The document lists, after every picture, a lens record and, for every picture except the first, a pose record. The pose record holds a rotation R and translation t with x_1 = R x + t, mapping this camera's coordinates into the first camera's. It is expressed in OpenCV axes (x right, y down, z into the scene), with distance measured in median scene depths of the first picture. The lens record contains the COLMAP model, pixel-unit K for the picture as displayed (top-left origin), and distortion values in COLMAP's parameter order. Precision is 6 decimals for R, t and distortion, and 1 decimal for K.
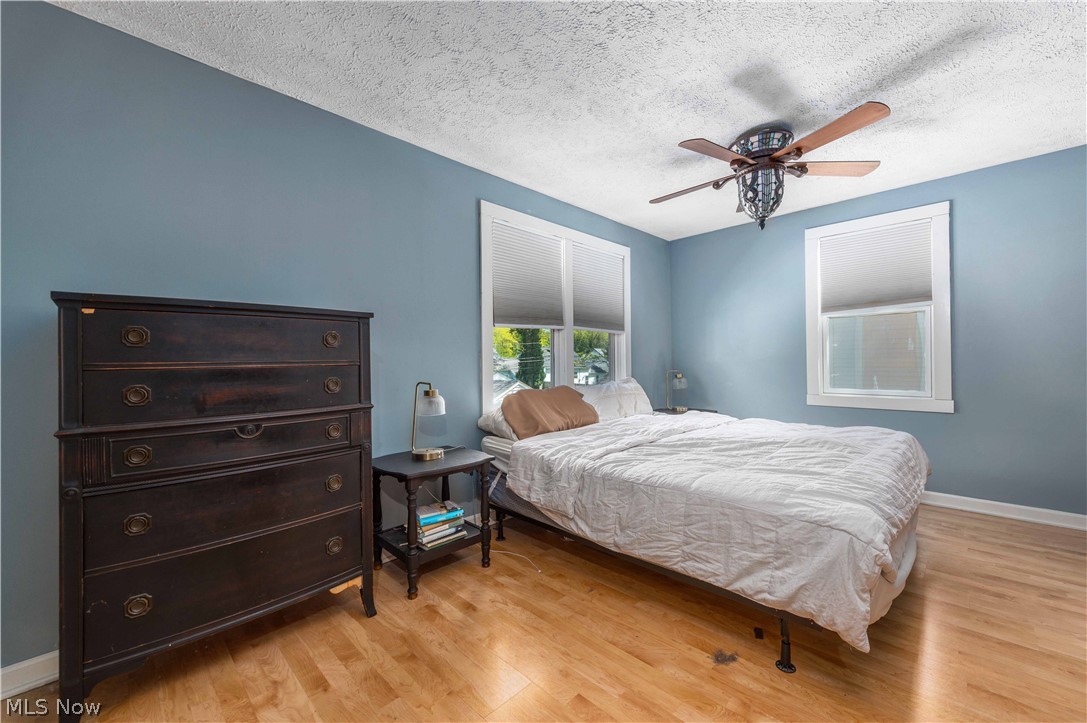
lens RADIAL K [[422.6, 0, 564.1], [0, 422.6, 359.6], [0, 0, 1]] dist [0.002155, 0.000037]
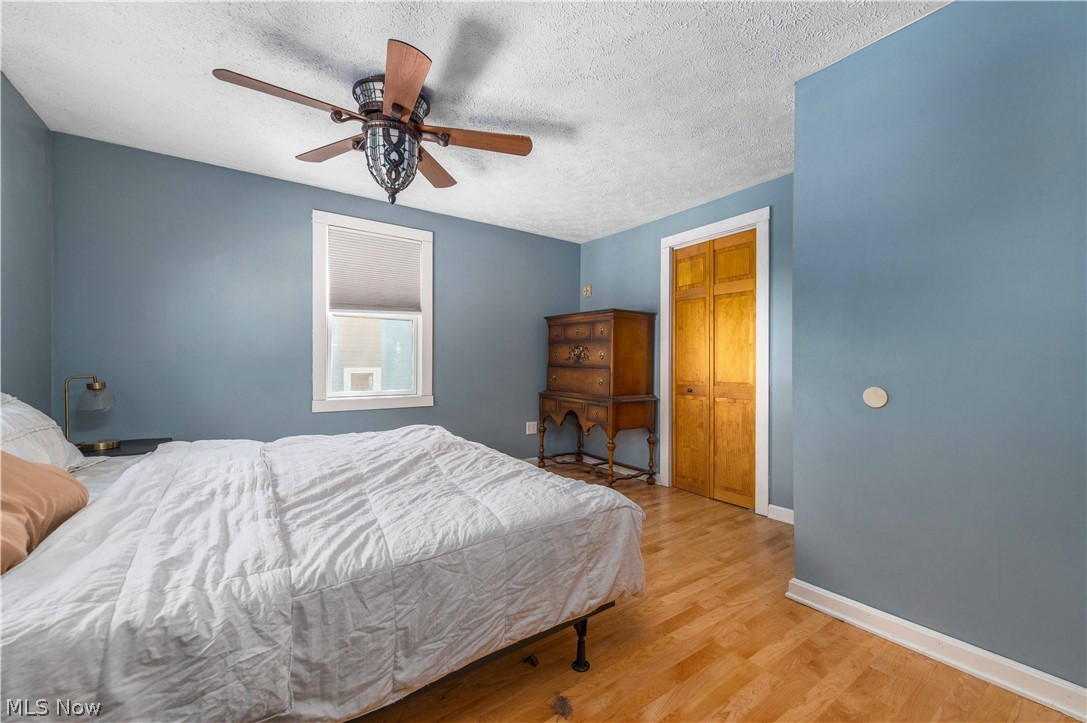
lens RADIAL K [[437.2, 0, 543.5], [0, 437.2, 361.5], [0, 0, 1]] dist [0.007721, -0.000155]
pose [[0.184978, 0.014389, 0.982637, -0.378263], [-0.014436, 0.999825, -0.011923, 0.011087], [-0.982637, -0.011980, 0.185153, 0.644789]]
